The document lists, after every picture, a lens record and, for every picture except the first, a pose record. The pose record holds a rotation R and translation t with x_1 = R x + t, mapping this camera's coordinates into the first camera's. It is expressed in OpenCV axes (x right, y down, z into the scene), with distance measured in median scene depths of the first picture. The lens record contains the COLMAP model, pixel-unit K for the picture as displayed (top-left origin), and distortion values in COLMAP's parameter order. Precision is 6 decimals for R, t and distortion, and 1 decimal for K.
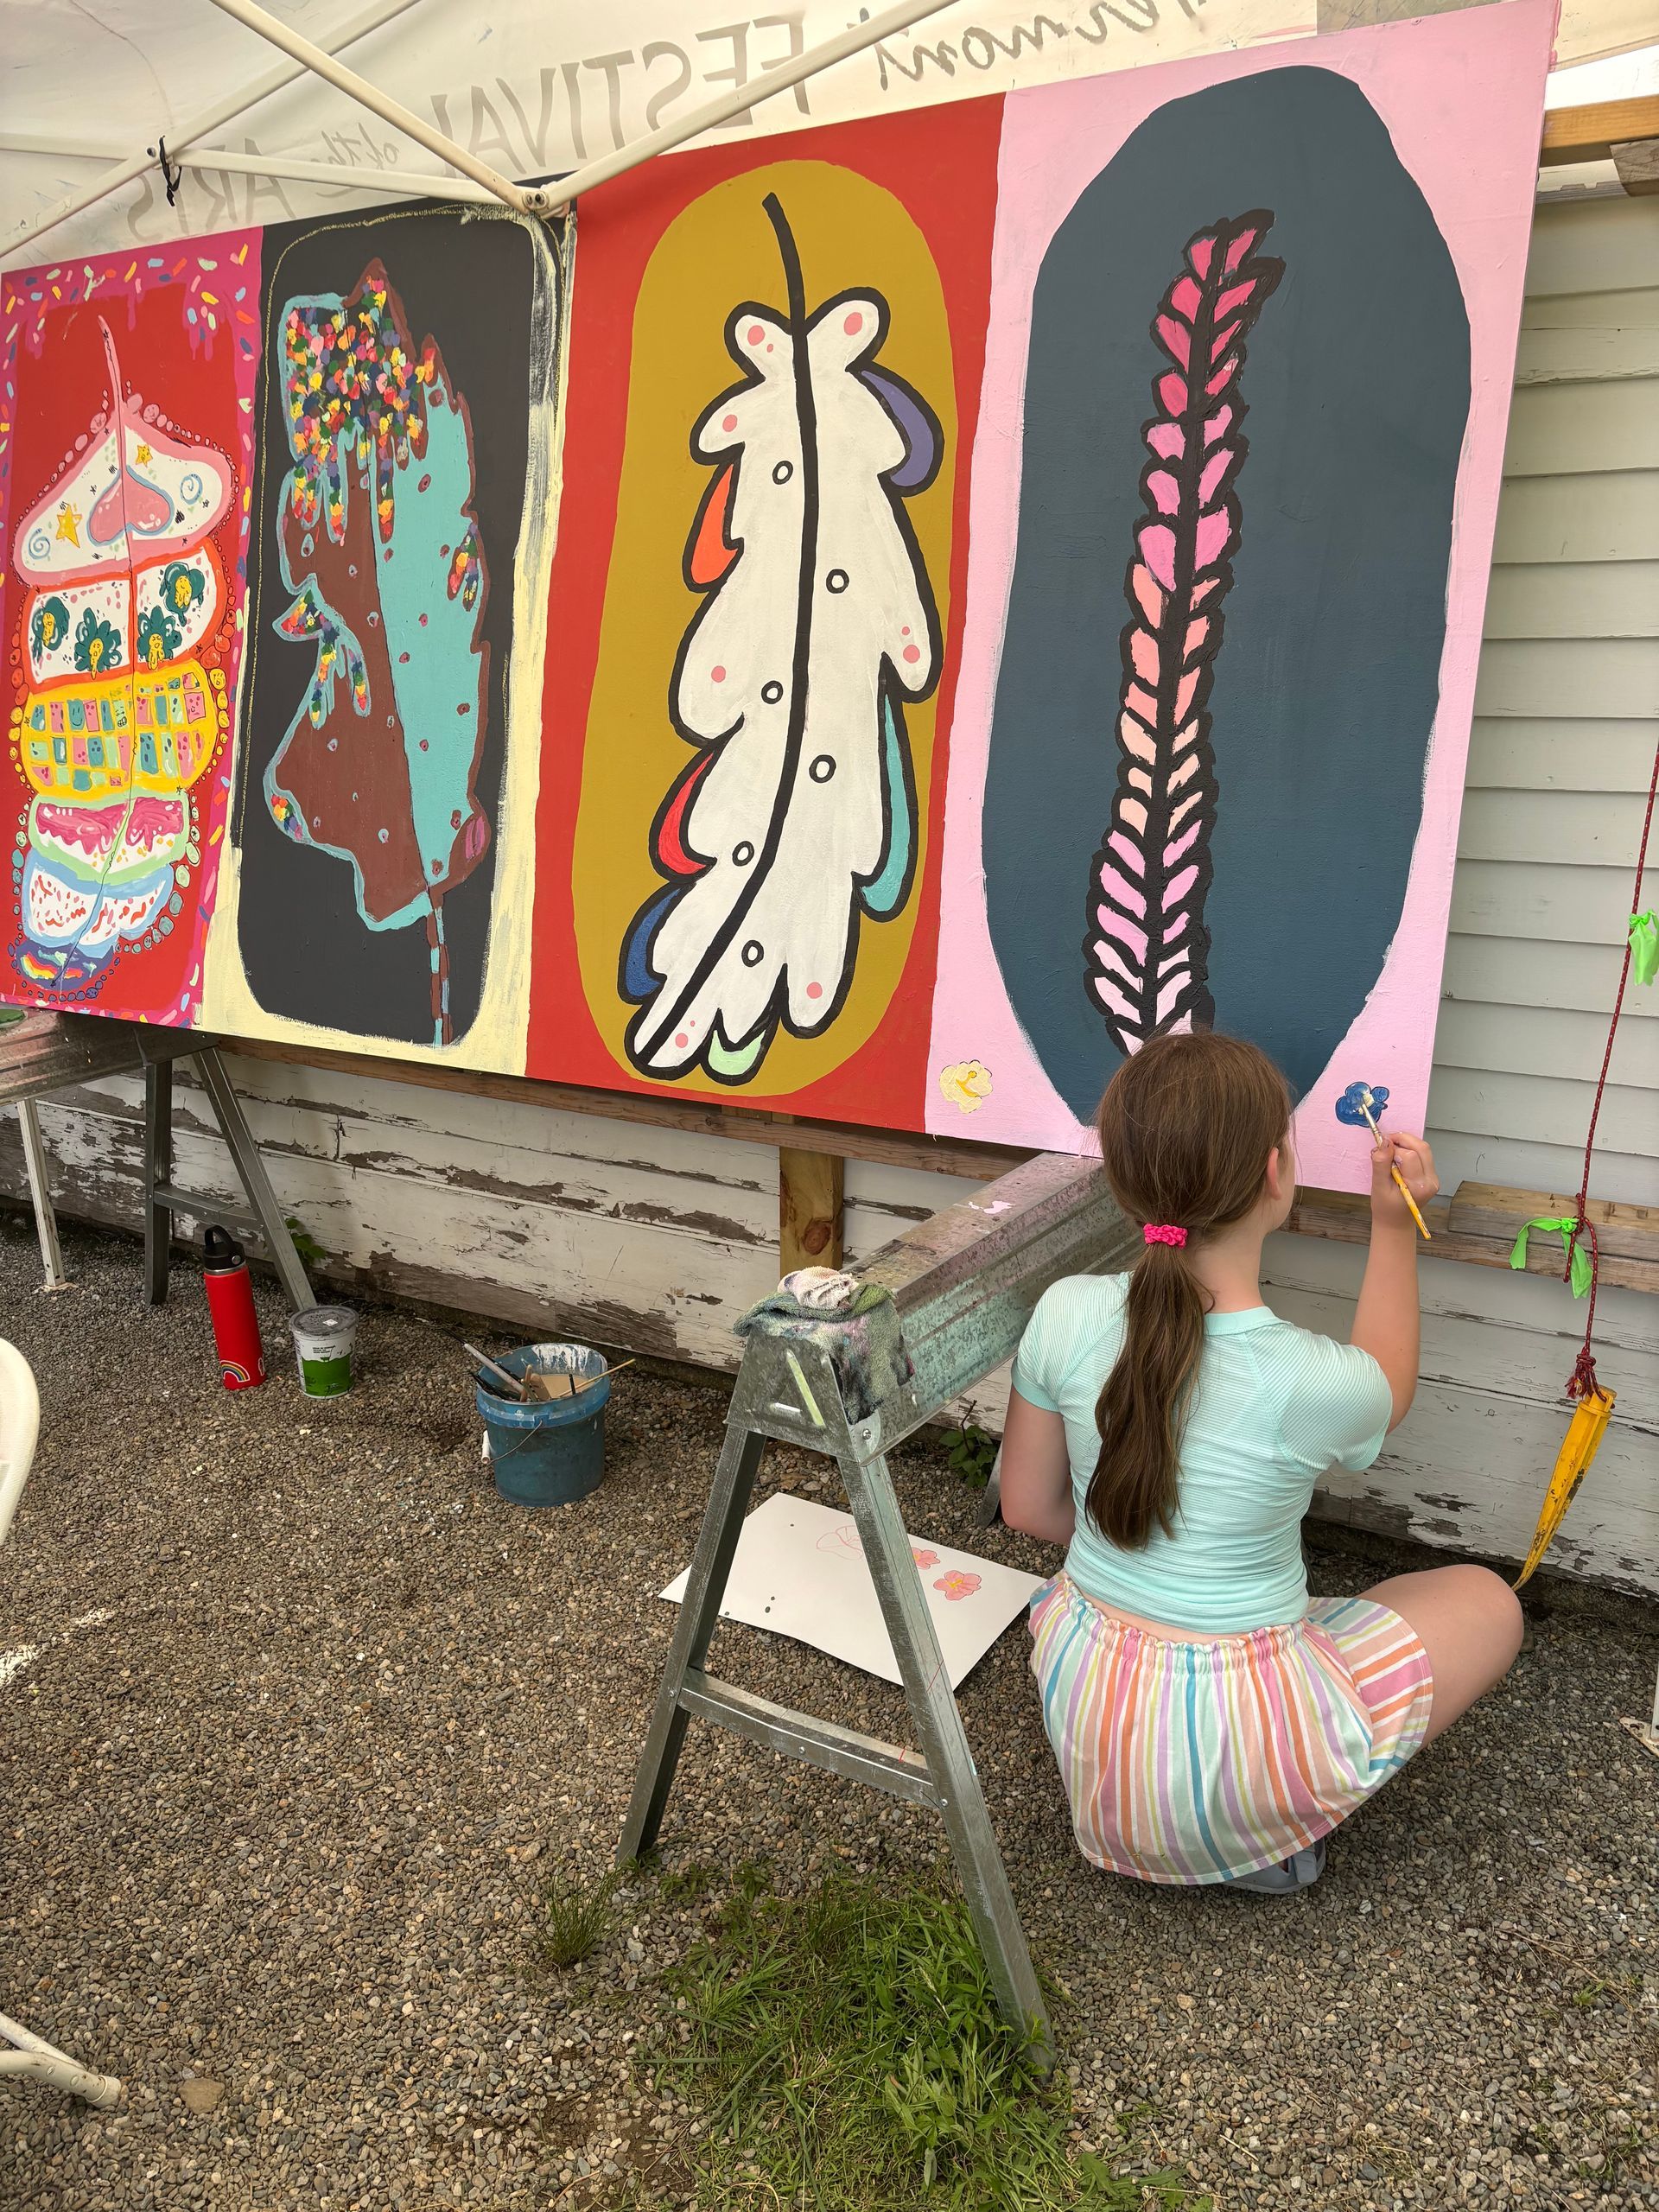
lens RADIAL K [[1686.2, 0, 817.1], [0, 1686.2, 1098.3], [0, 0, 1]] dist [0.058386, -0.059835]
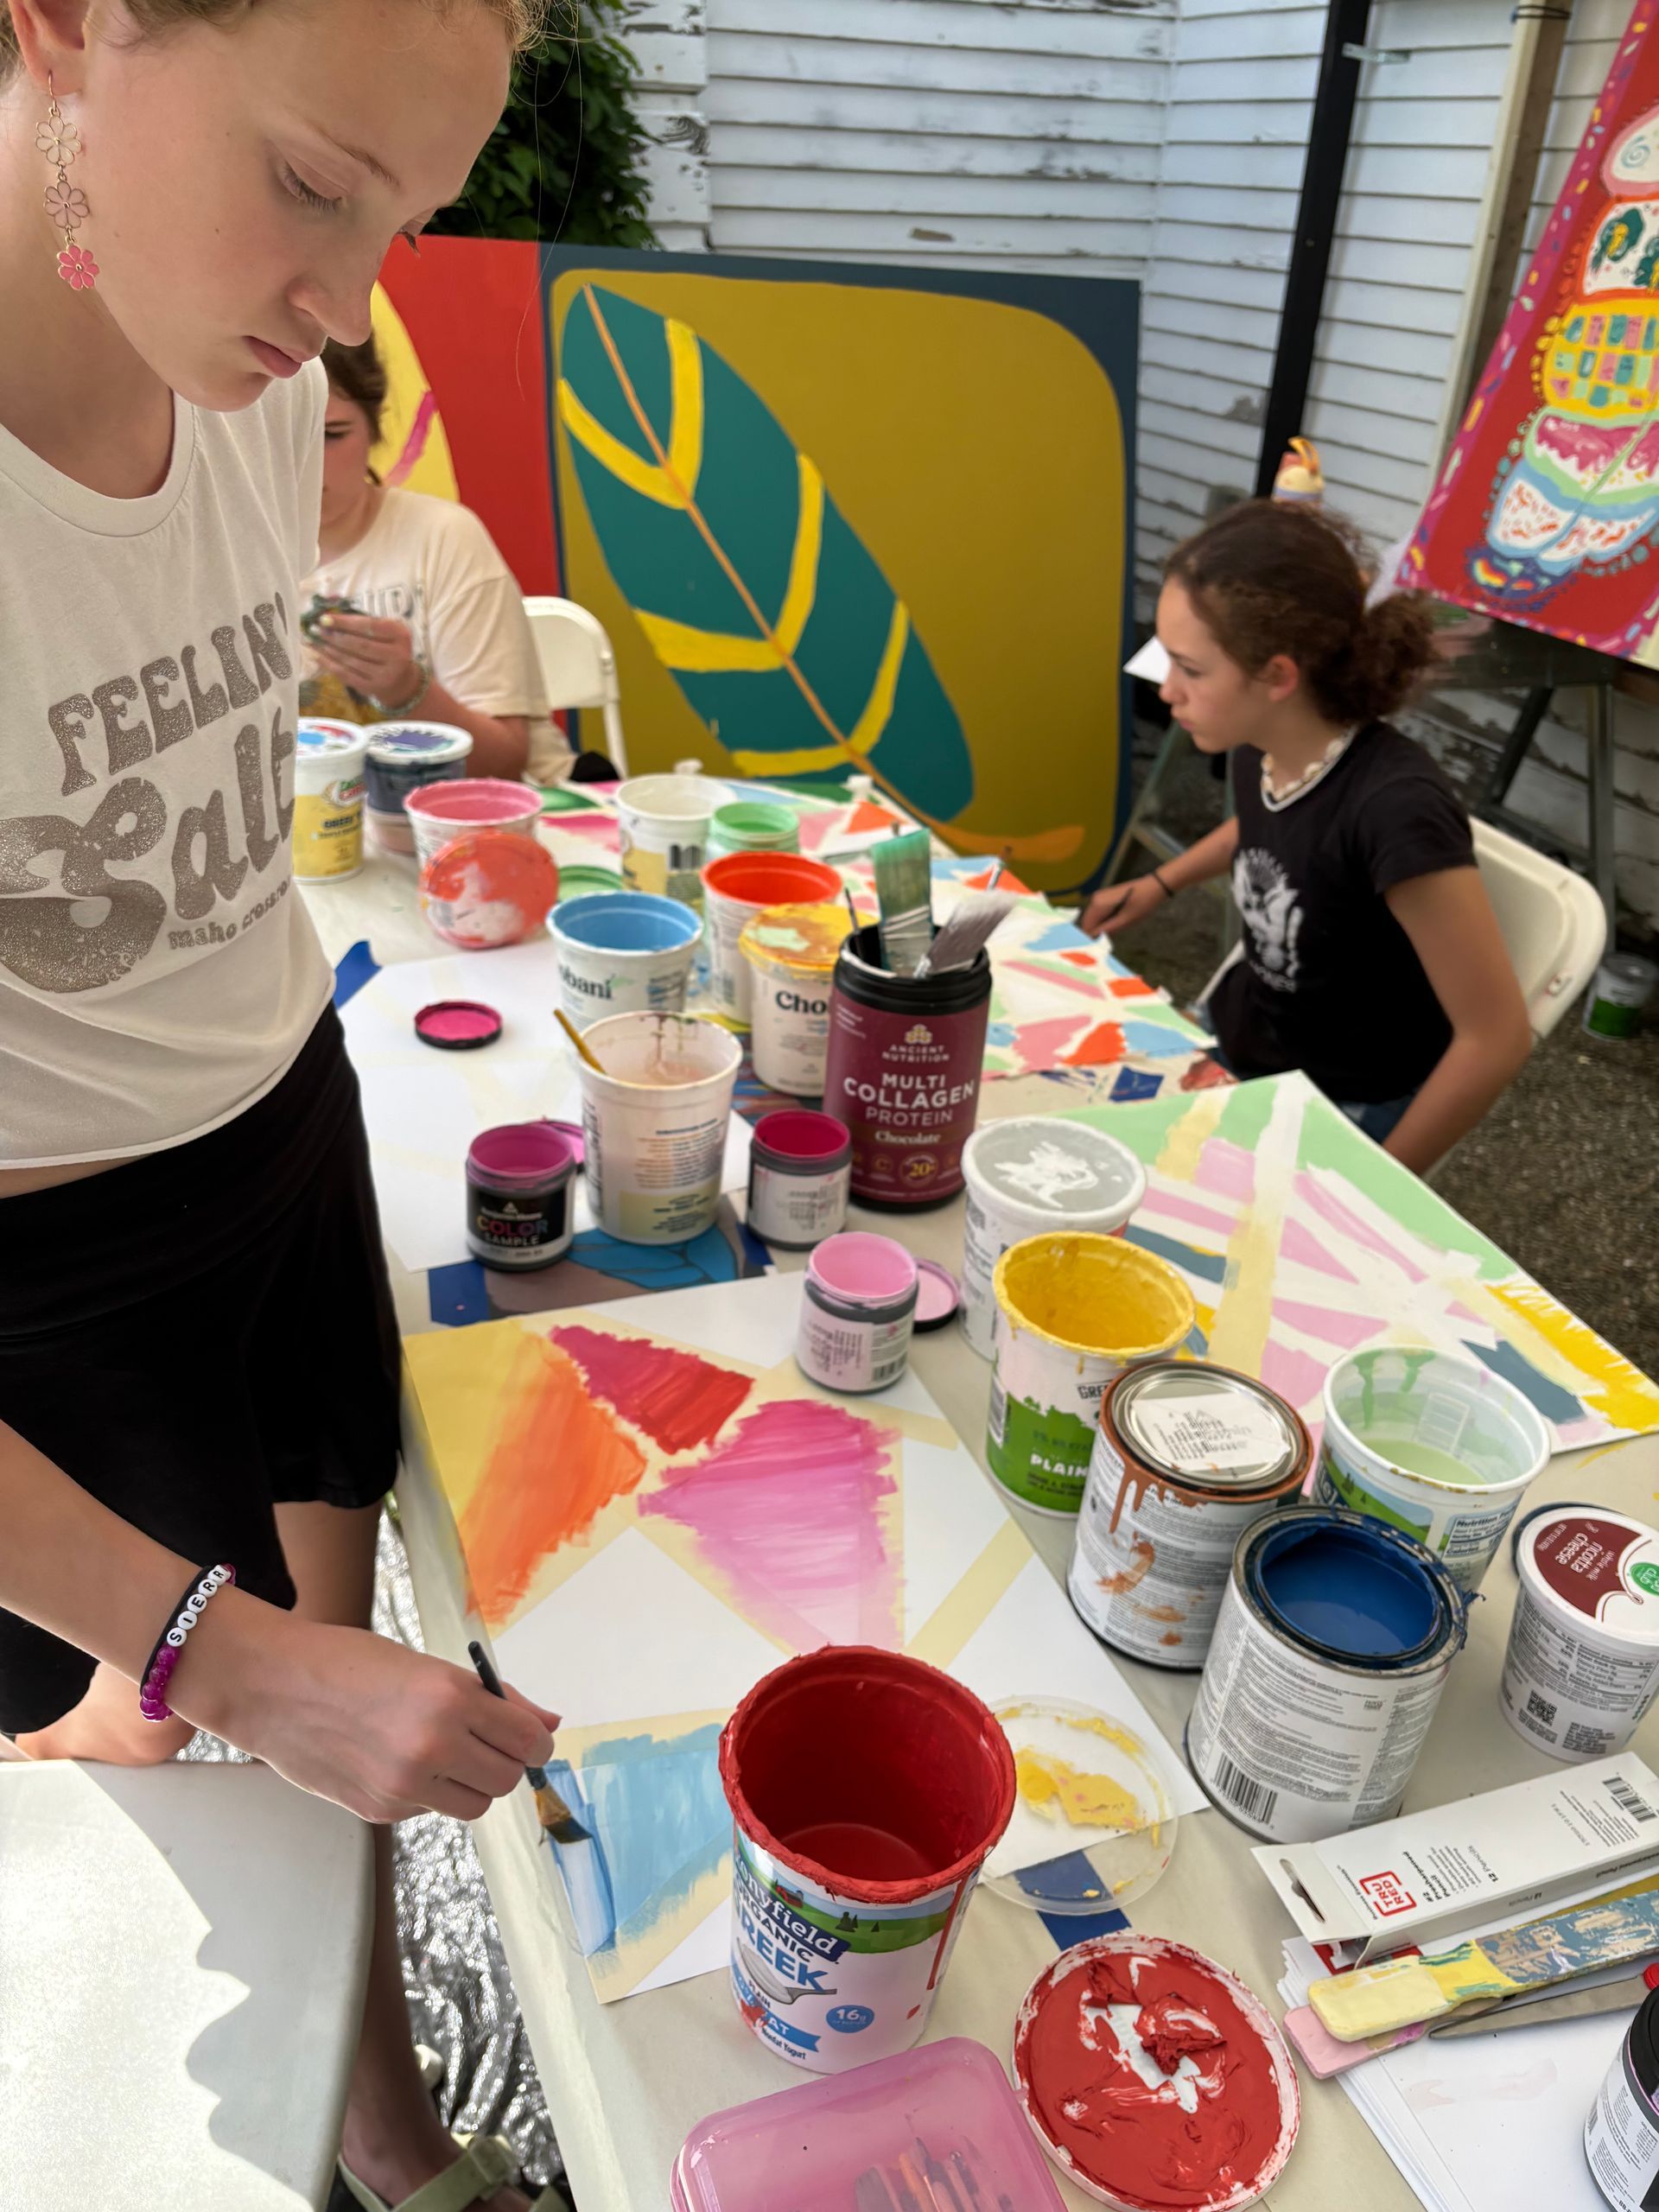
lens RADIAL K [[1686.2, 0, 829.8], [0, 1686.2, 1093.6], [0, 0, 1]] dist [0.058386, -0.059835]
pose [[0.788280, 0.347333, -0.507912, -0.151779], [-0.243452, 0.934144, 0.260972, 0.063867], [0.565107, -0.082067, 0.820926, -0.191806]]
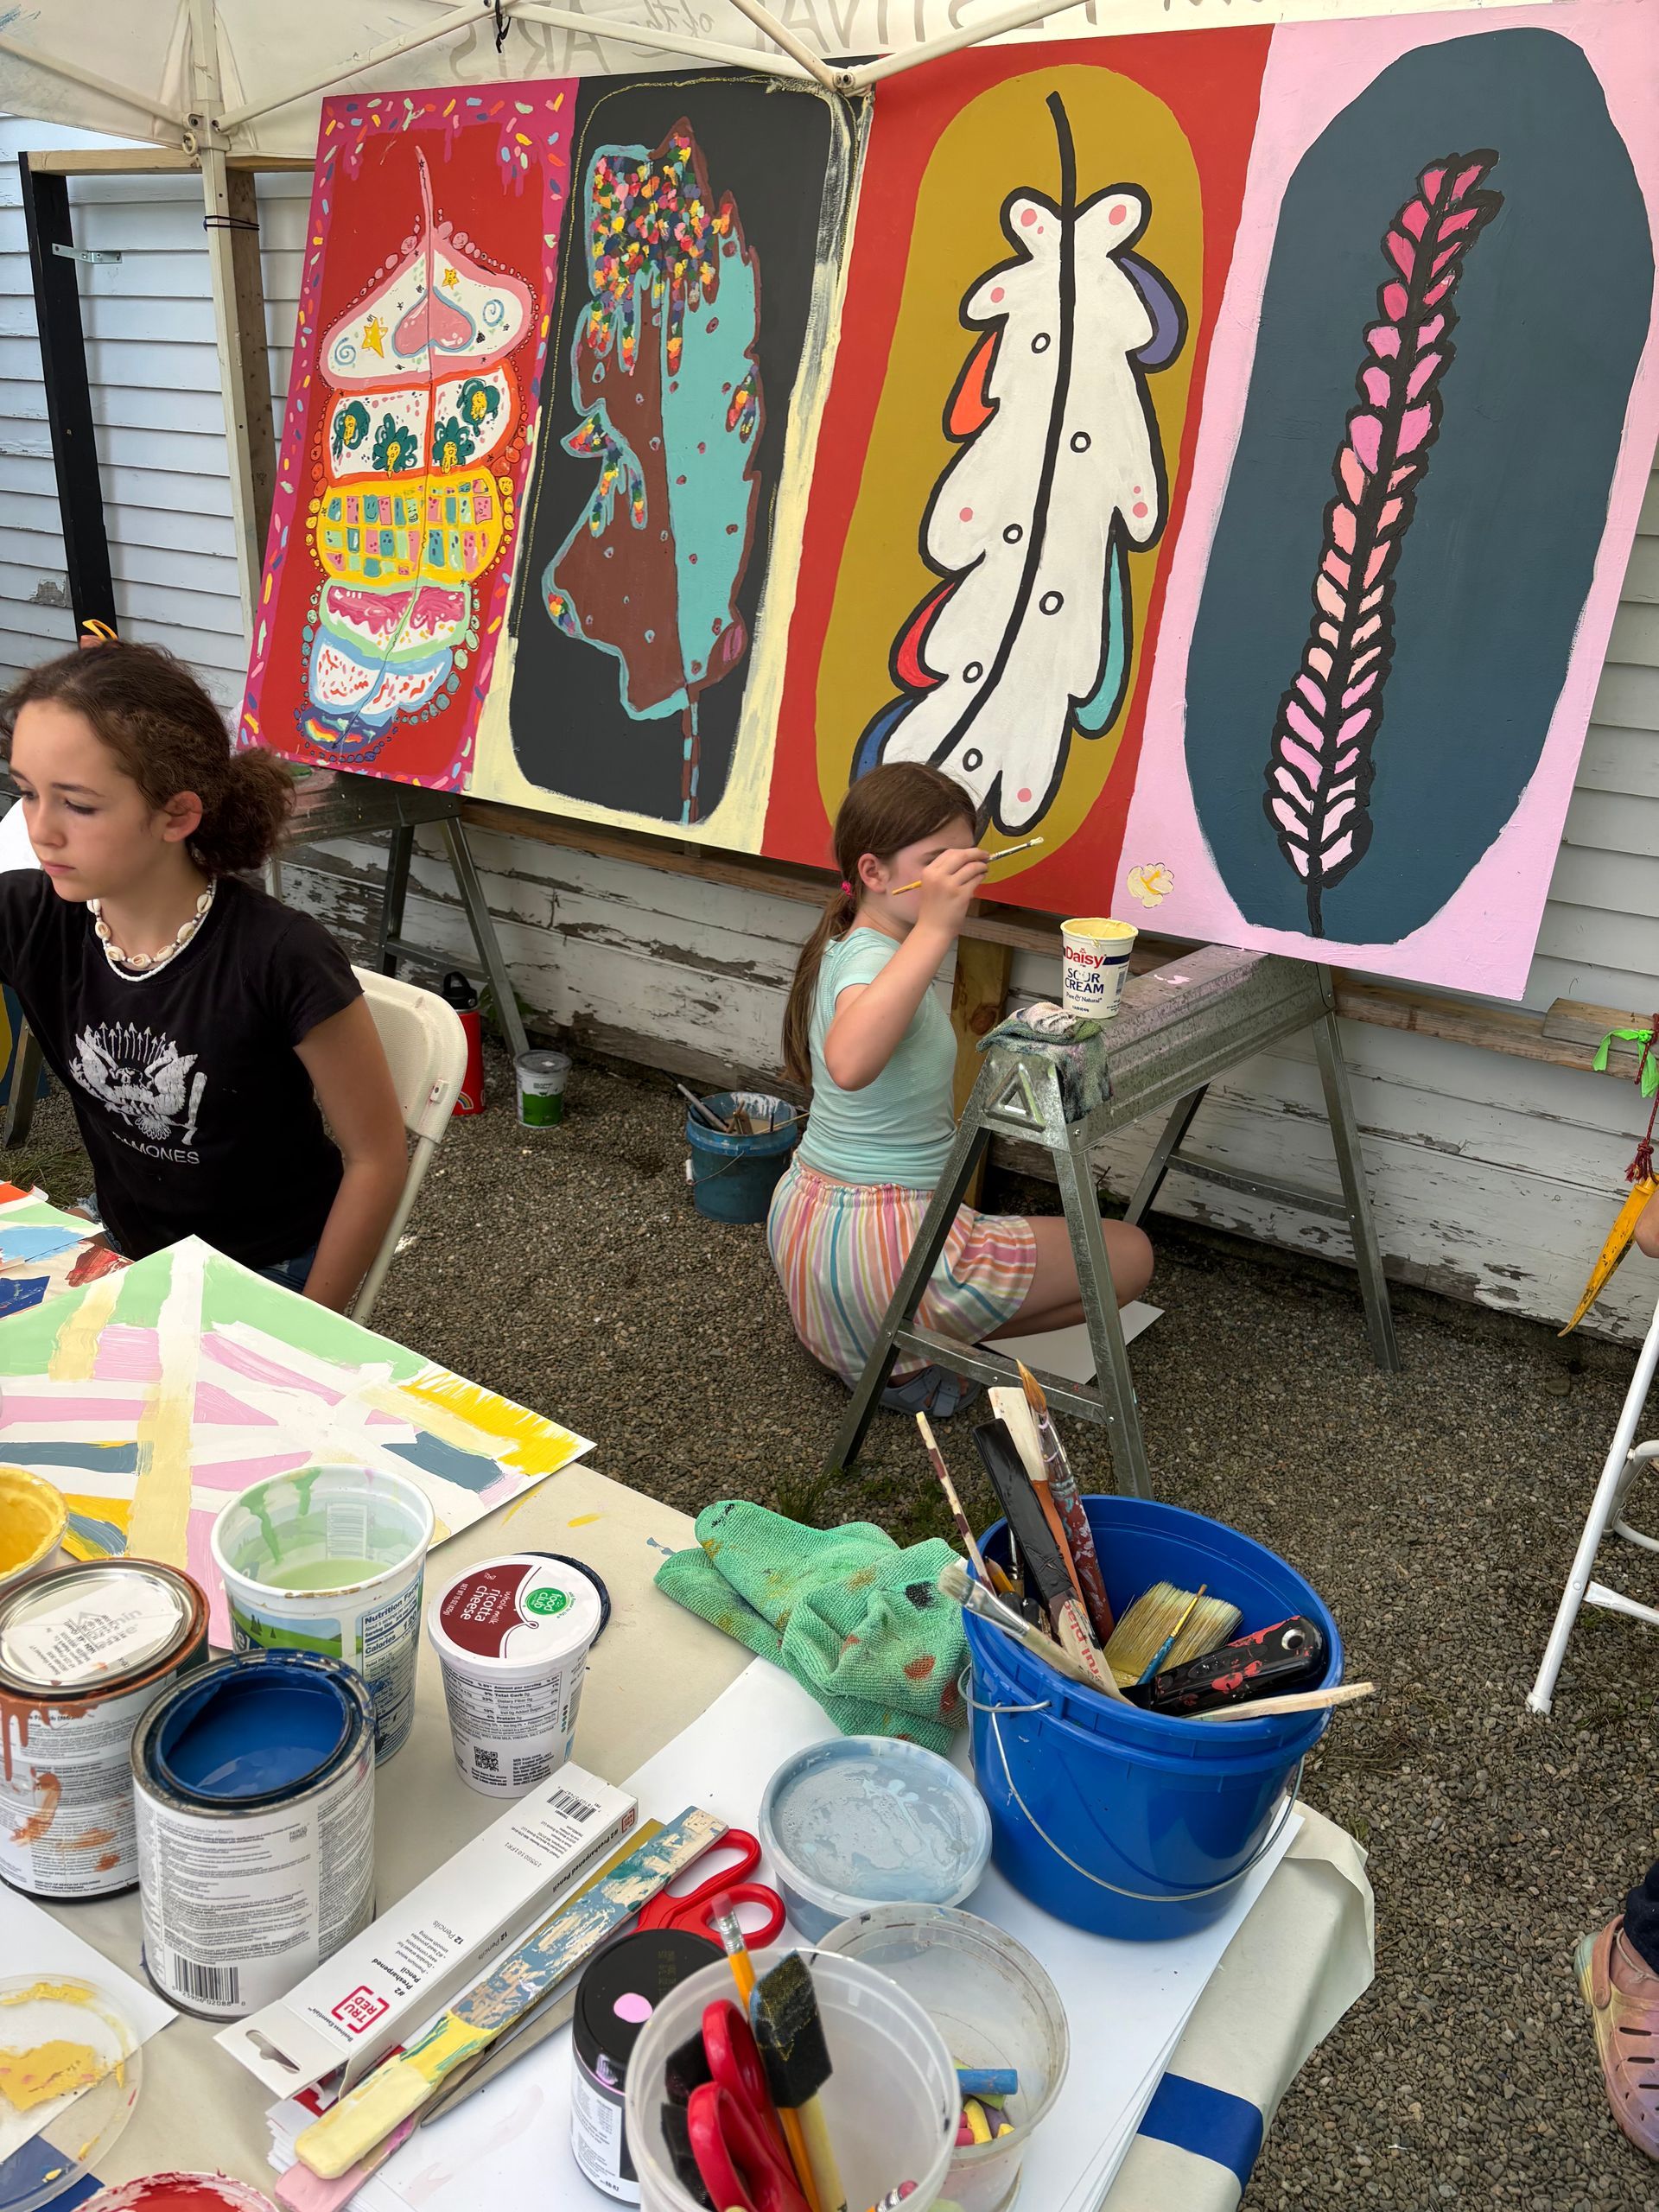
lens RADIAL K [[1686.2, 0, 833.6], [0, 1686.2, 1085.6], [0, 0, 1]] dist [0.058386, -0.059835]
pose [[0.996360, 0.083948, -0.014811, -0.095297], [-0.082608, 0.993734, 0.075296, 0.056944], [0.021039, -0.073799, 0.997051, -0.188017]]
